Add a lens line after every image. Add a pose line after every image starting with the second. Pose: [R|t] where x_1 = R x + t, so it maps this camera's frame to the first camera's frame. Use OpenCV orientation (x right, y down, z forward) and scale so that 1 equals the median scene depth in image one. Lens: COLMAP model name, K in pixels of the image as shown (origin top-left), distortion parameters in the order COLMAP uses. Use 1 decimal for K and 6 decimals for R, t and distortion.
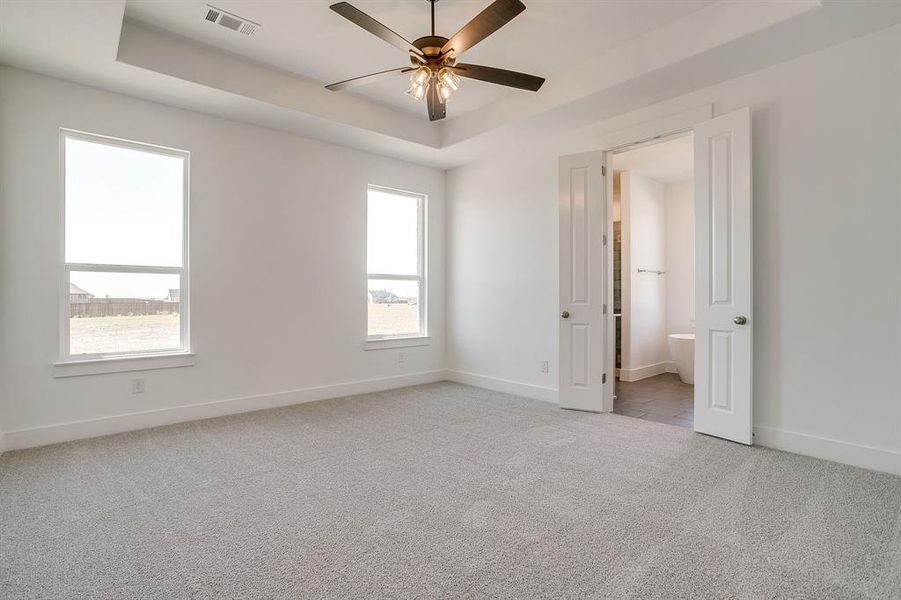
lens RADIAL K [[455.4, 0, 452.1], [0, 455.4, 297.1], [0, 0, 1]] dist [-0.040939, 0.020010]
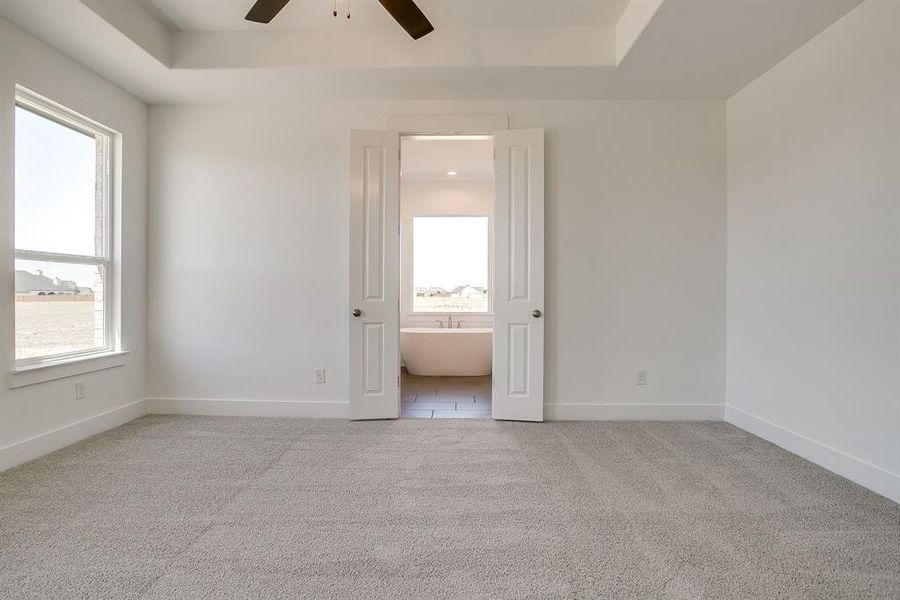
lens RADIAL K [[454.9, 0, 445.5], [0, 454.9, 293.6], [0, 0, 1]] dist [-0.040939, 0.020010]
pose [[0.674889, 0.002130, 0.737916, -0.272468], [-0.003707, 0.999993, 0.000504, 0.001029], [-0.737910, -0.003075, 0.674892, 0.298411]]
